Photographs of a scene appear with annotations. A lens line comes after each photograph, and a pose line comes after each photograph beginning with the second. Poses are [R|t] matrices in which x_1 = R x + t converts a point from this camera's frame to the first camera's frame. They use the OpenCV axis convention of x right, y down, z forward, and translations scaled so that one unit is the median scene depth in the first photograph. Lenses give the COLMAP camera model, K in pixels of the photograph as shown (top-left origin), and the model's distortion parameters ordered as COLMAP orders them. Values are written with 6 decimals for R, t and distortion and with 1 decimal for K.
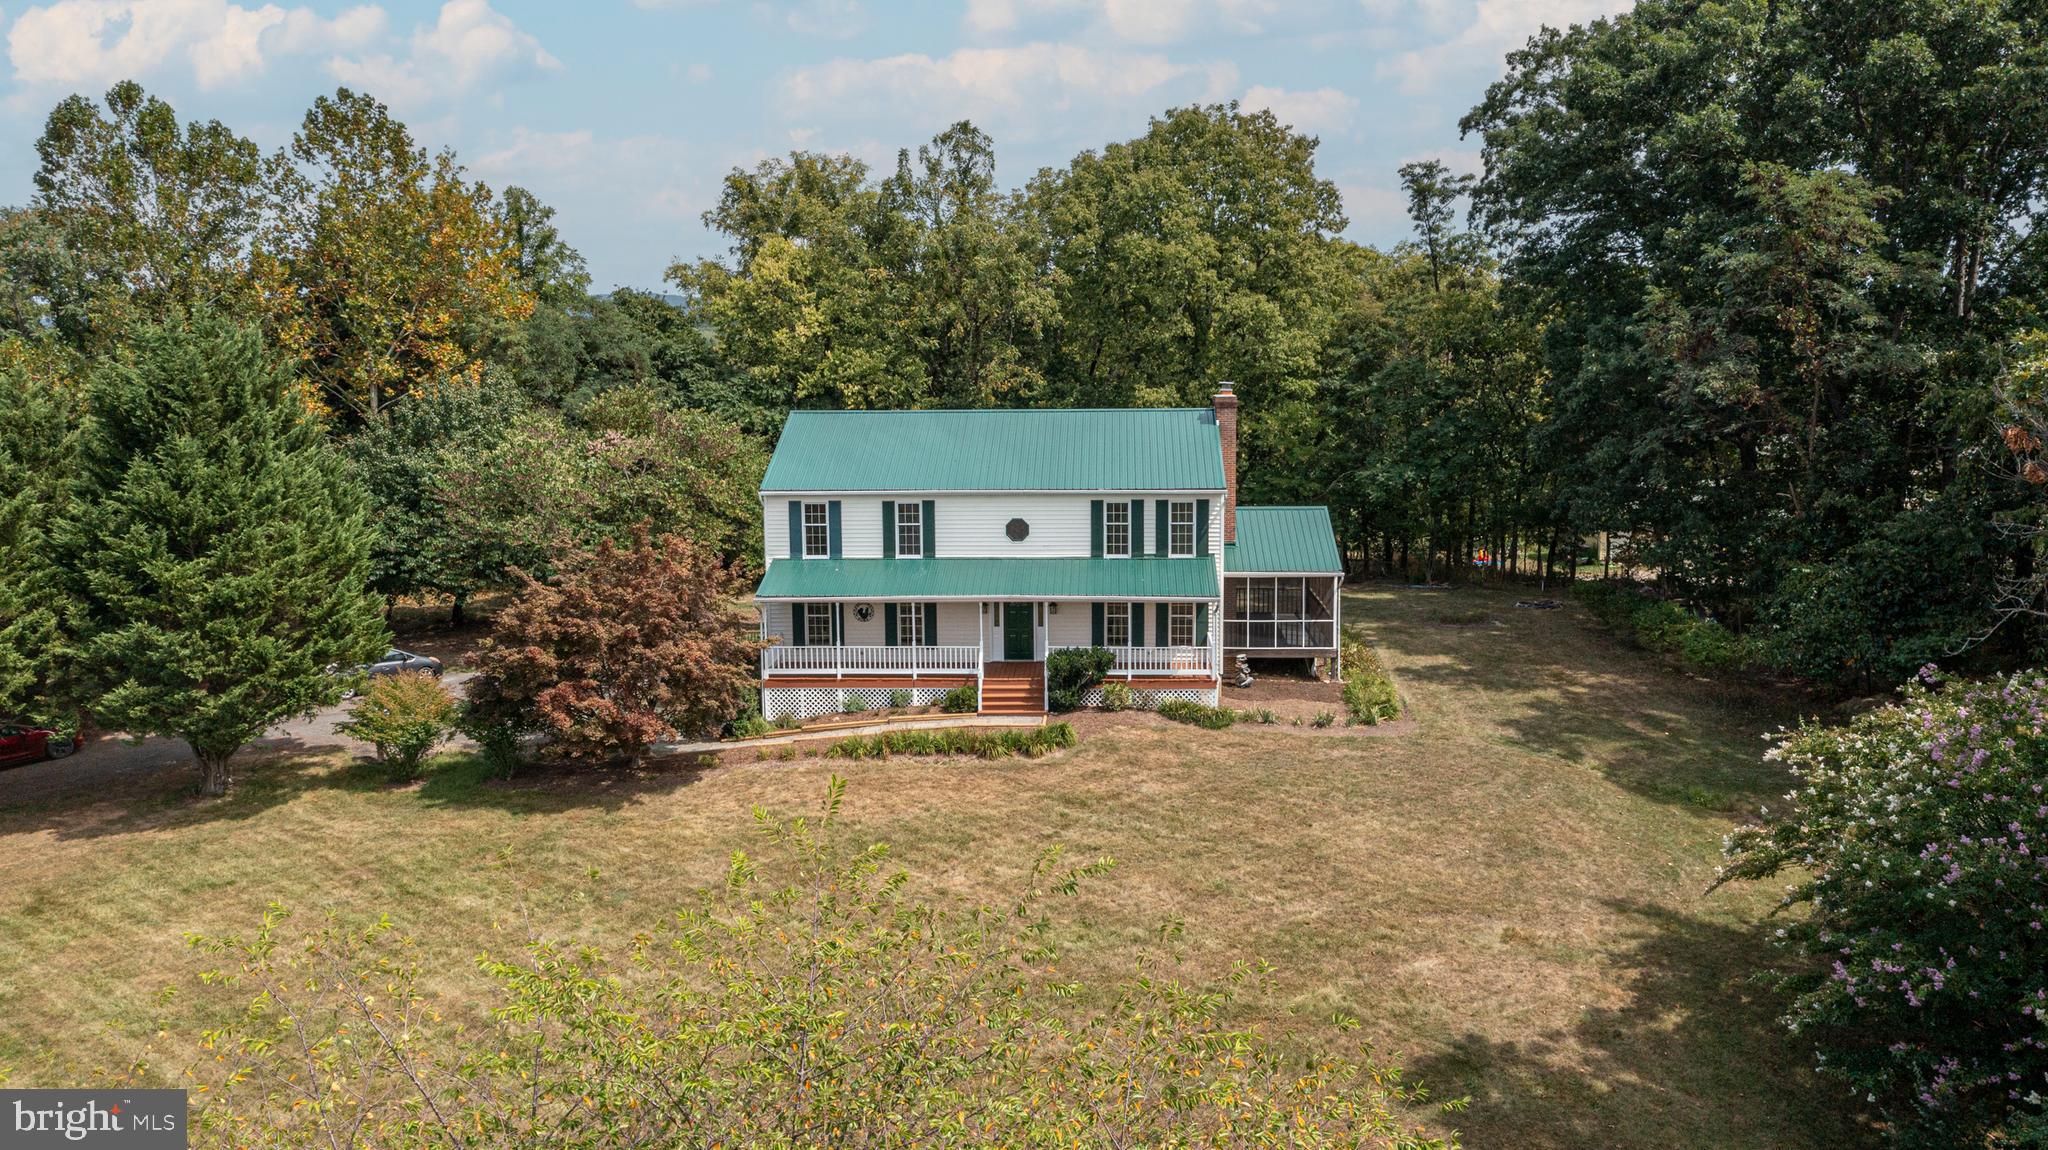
lens RADIAL K [[1630.5, 0, 1020.3], [0, 1630.5, 602.8], [0, 0, 1]] dist [-0.006280, 0.011796]
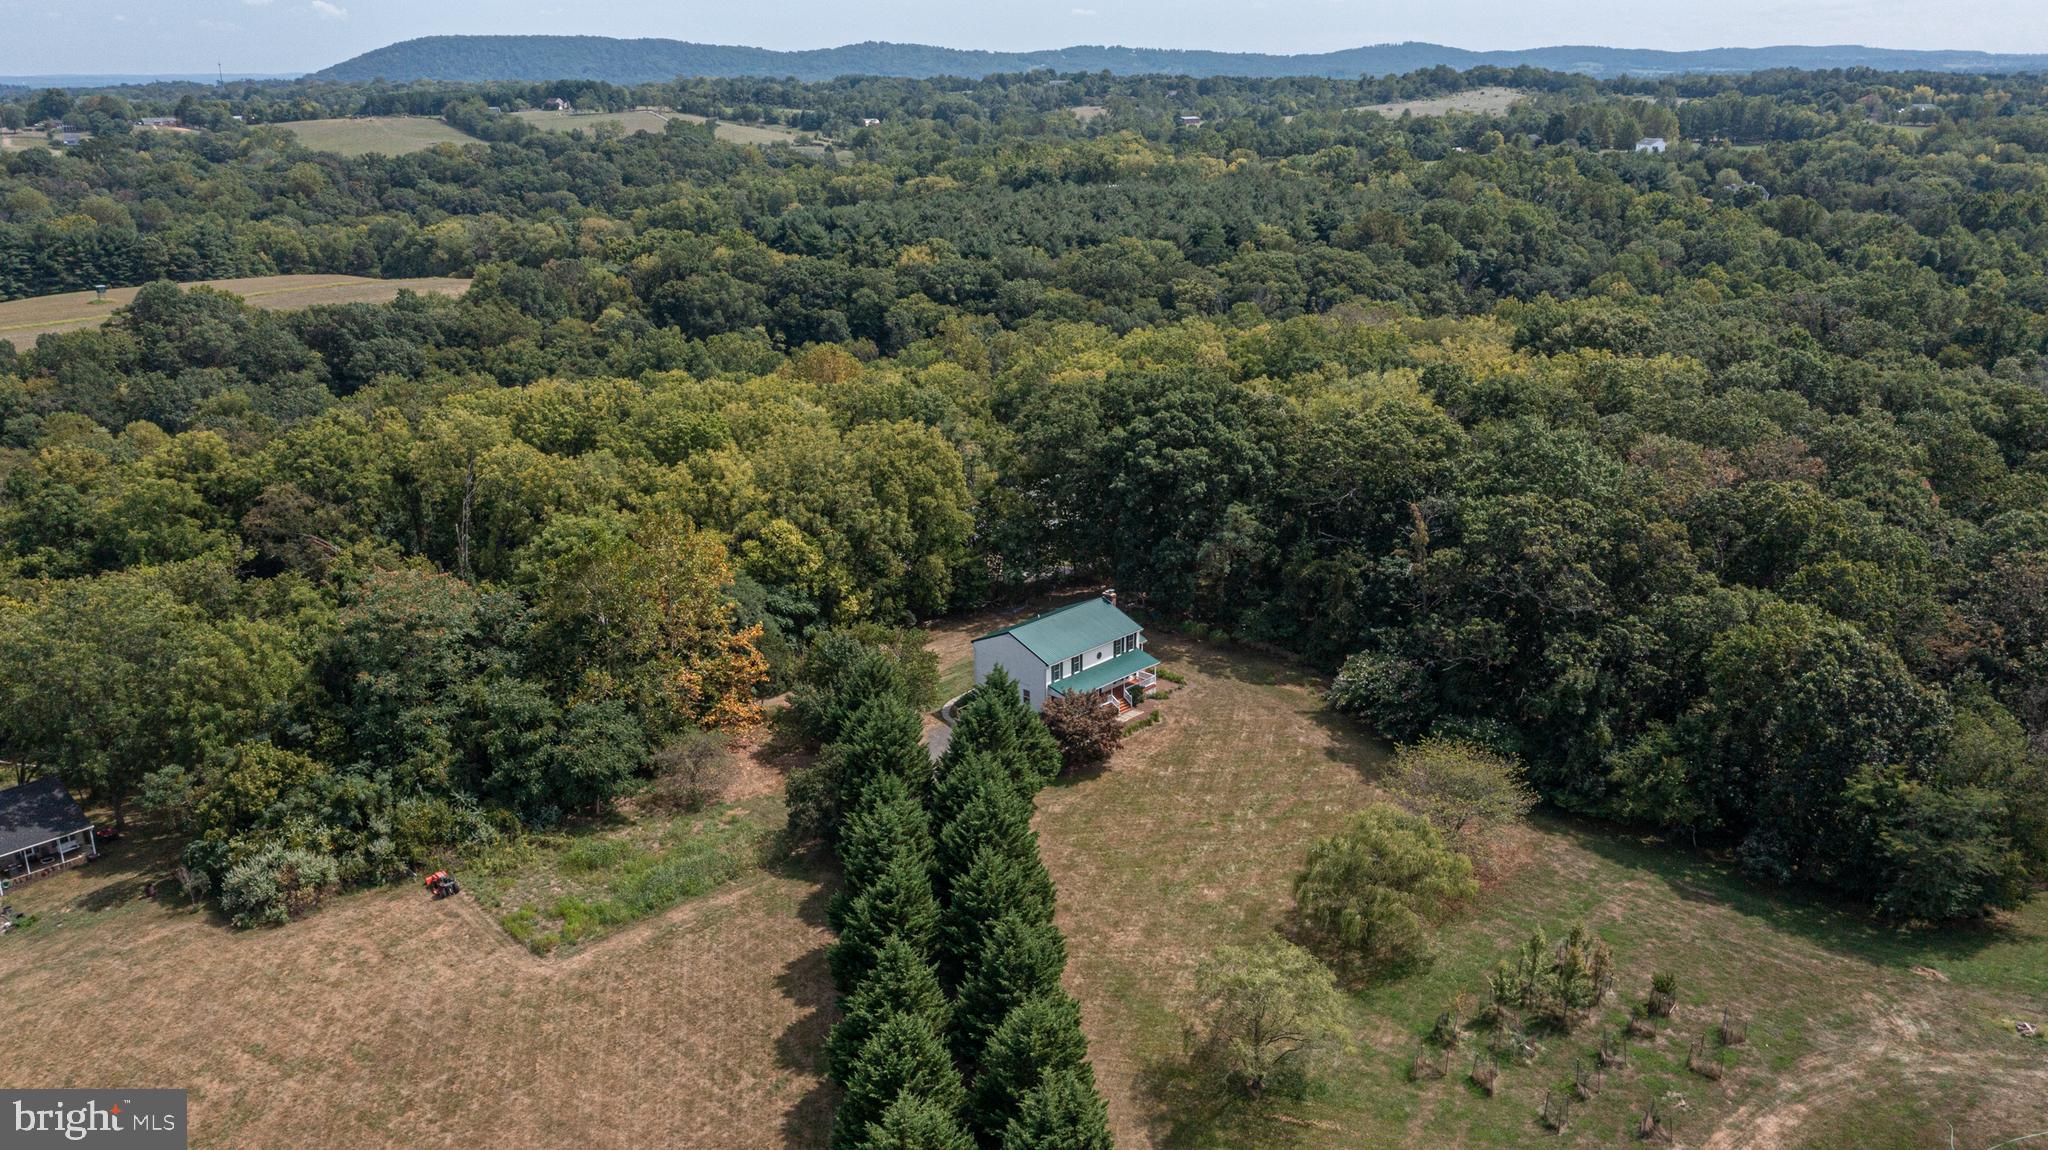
lens RADIAL K [[1630.5, 0, 1032.7], [0, 1630.5, 578.5], [0, 0, 1]] dist [-0.006280, 0.011796]
pose [[0.633824, -0.231475, 0.738029, -2.425043], [0.125484, 0.972302, 0.197186, -0.843387], [-0.763231, -0.032371, 0.645315, -0.971811]]
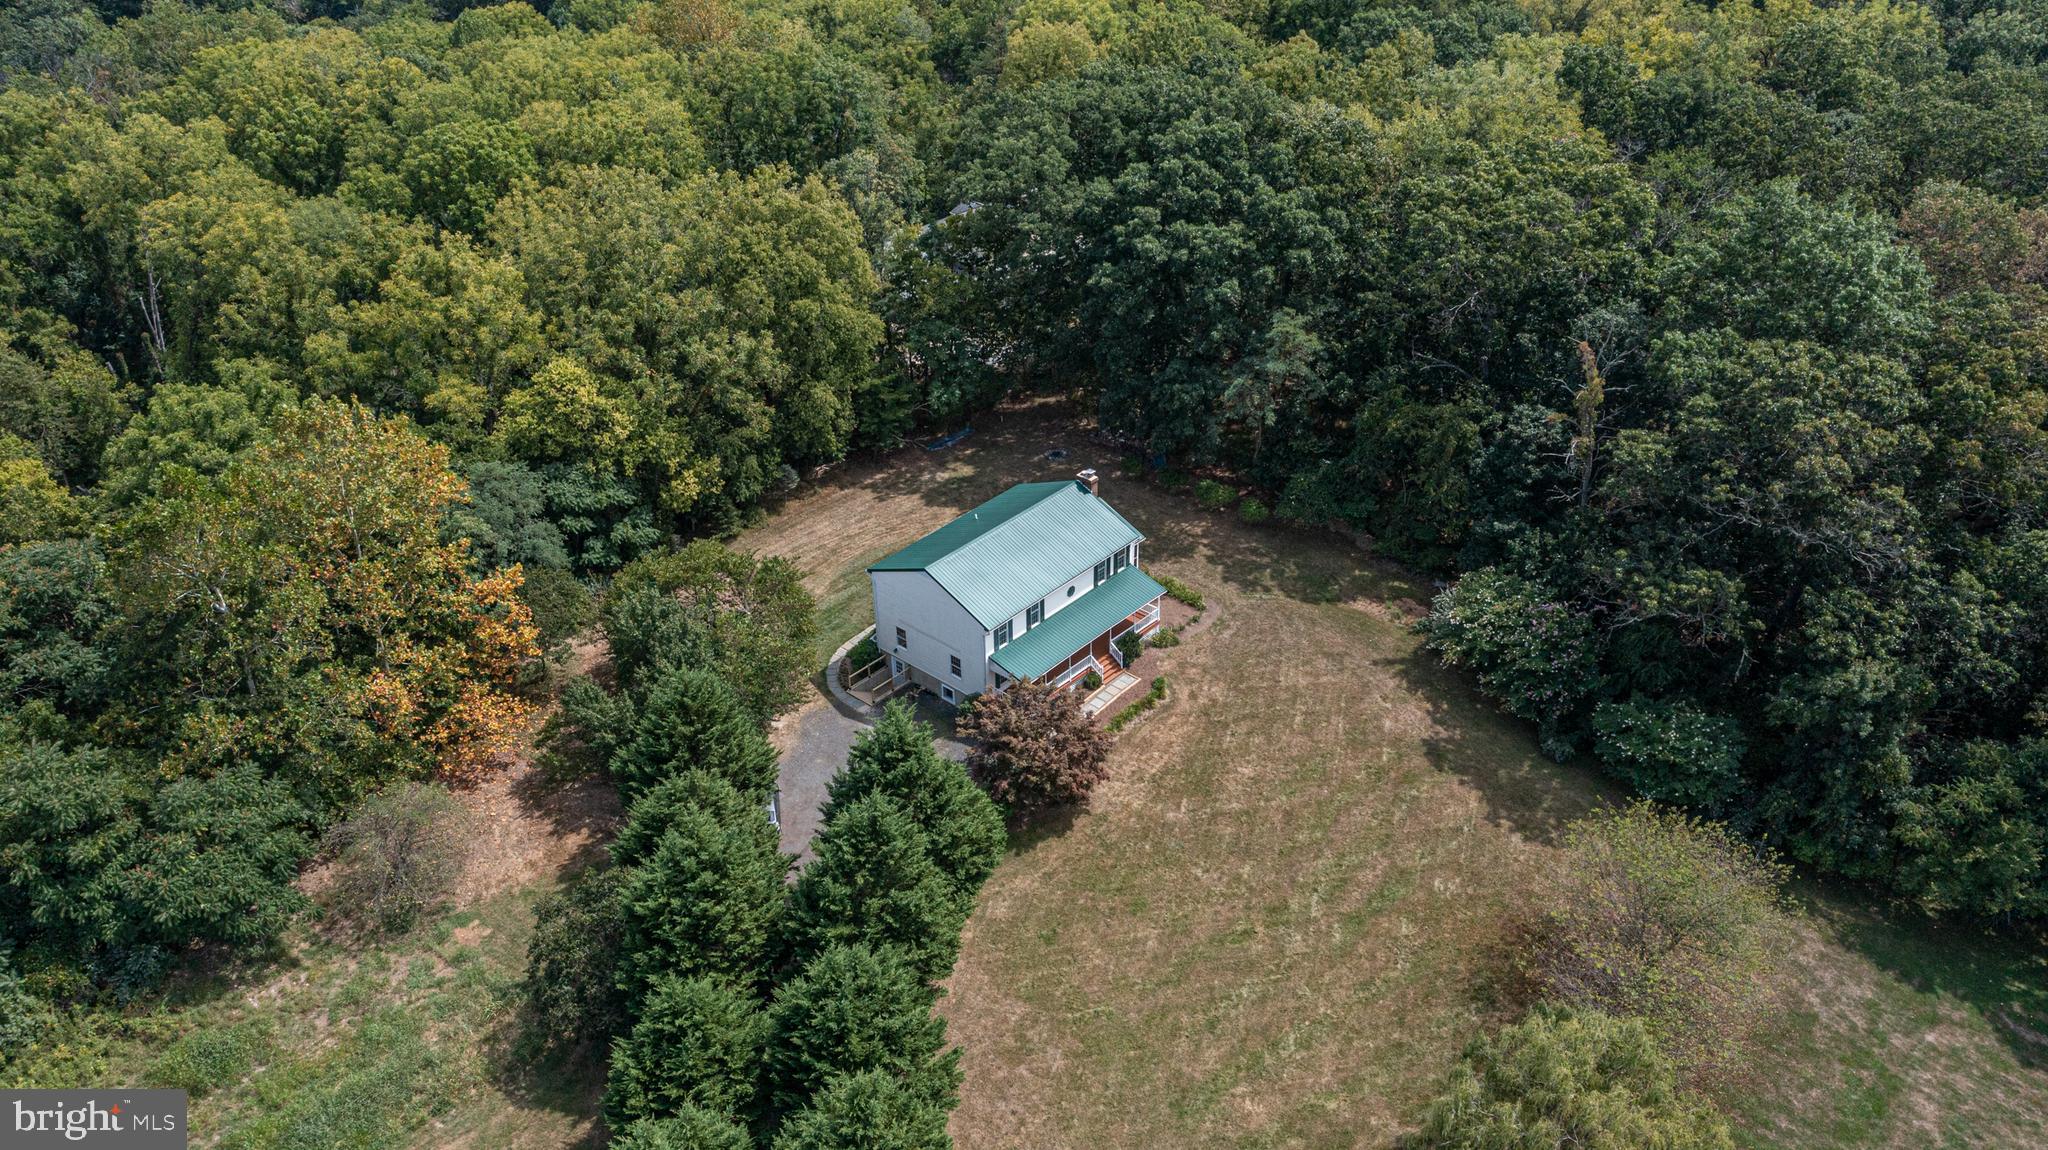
lens RADIAL K [[1630.5, 0, 1026.7], [0, 1630.5, 582.0], [0, 0, 1]] dist [-0.006280, 0.011796]
pose [[0.624840, -0.420475, 0.657858, -1.368831], [0.131962, 0.887347, 0.441816, -0.960204], [-0.769520, -0.189252, 0.609936, -0.195285]]
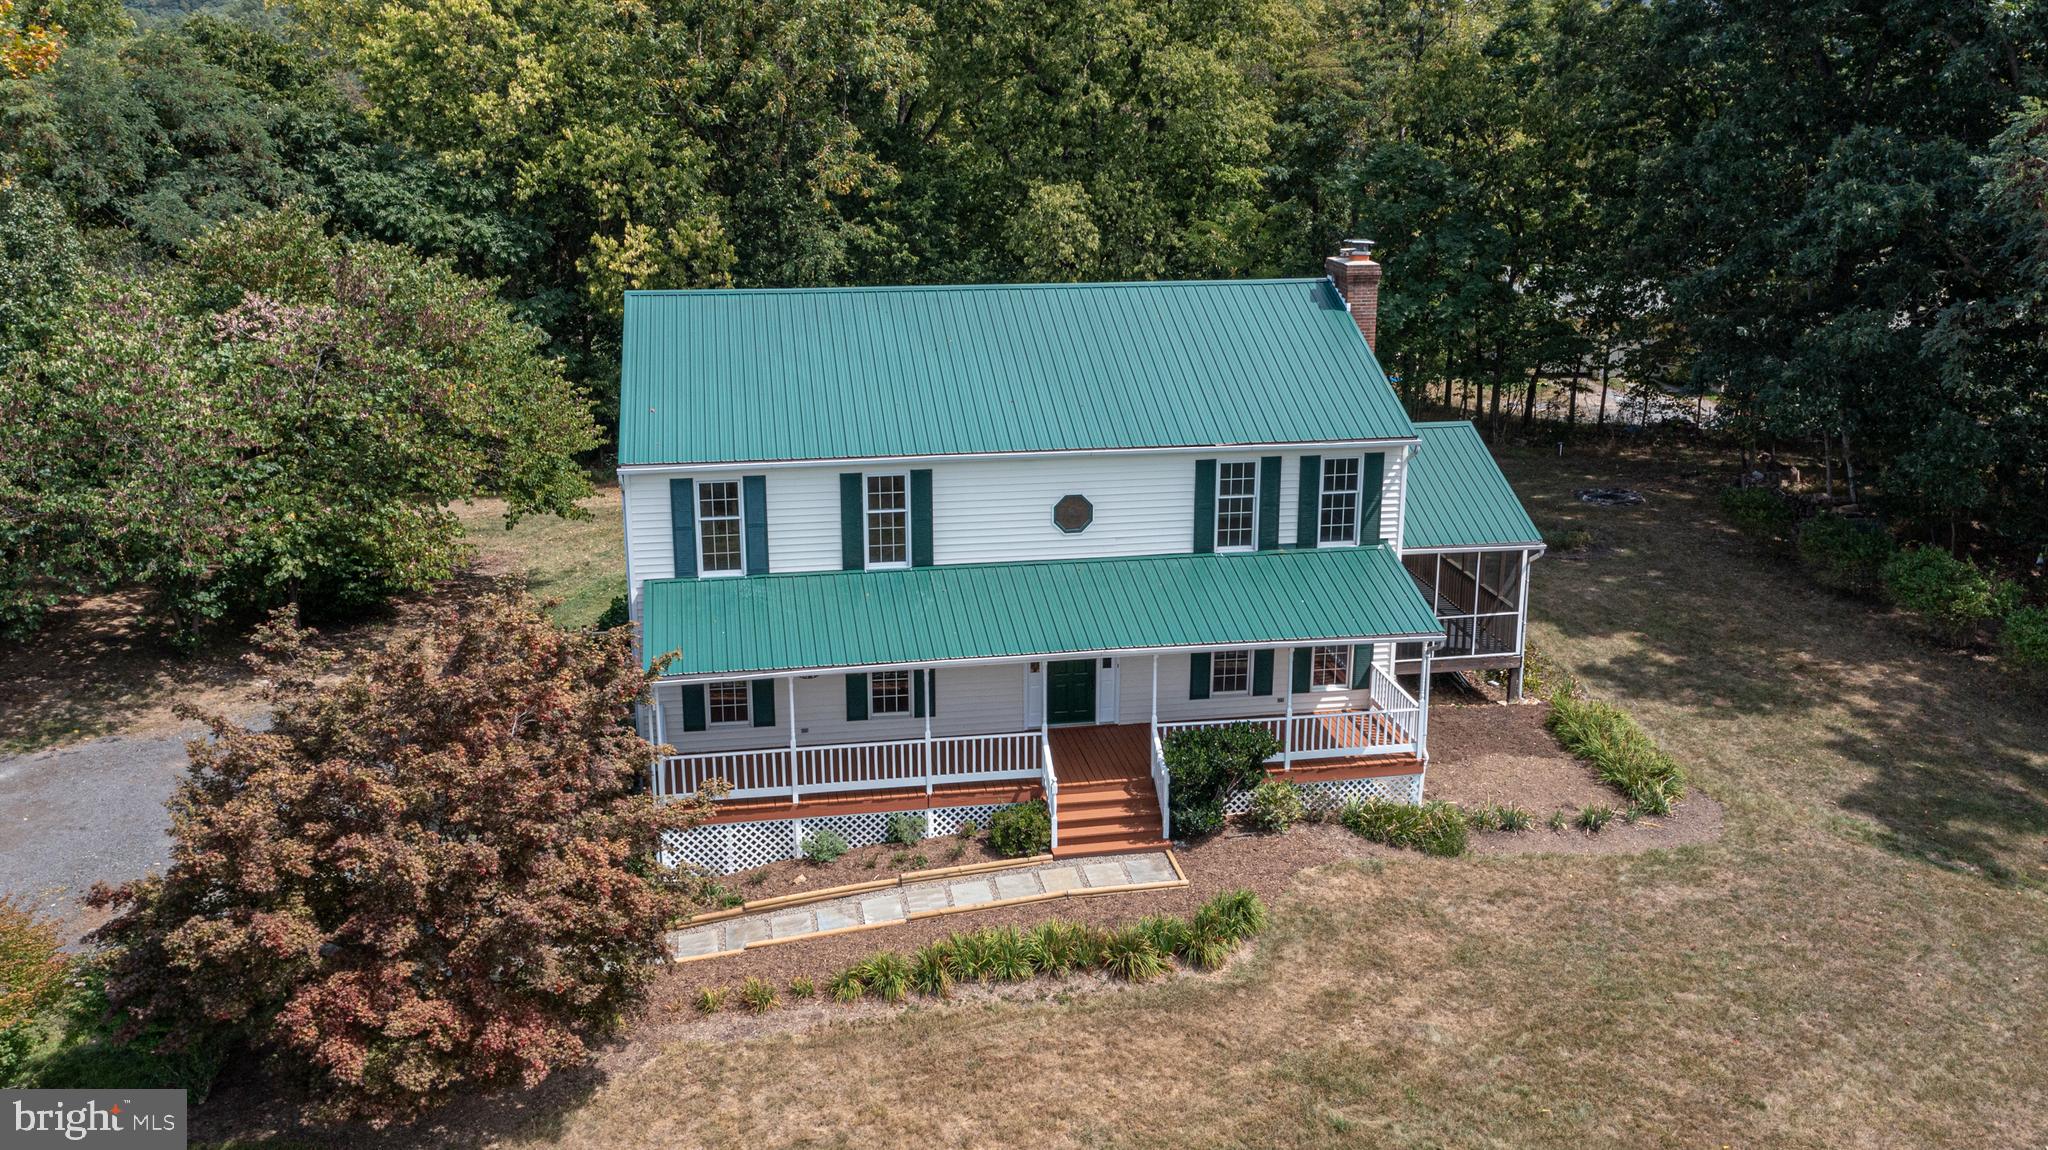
lens RADIAL K [[1774.6, 0, 1043.8], [0, 1774.6, 585.9], [0, 0, 1]] dist [0.003105, -0.003088]
pose [[0.972841, -0.055198, 0.224796, -0.156829], [0.022711, 0.989228, 0.144614, -0.111487], [-0.230357, -0.135581, 0.963615, 0.384969]]
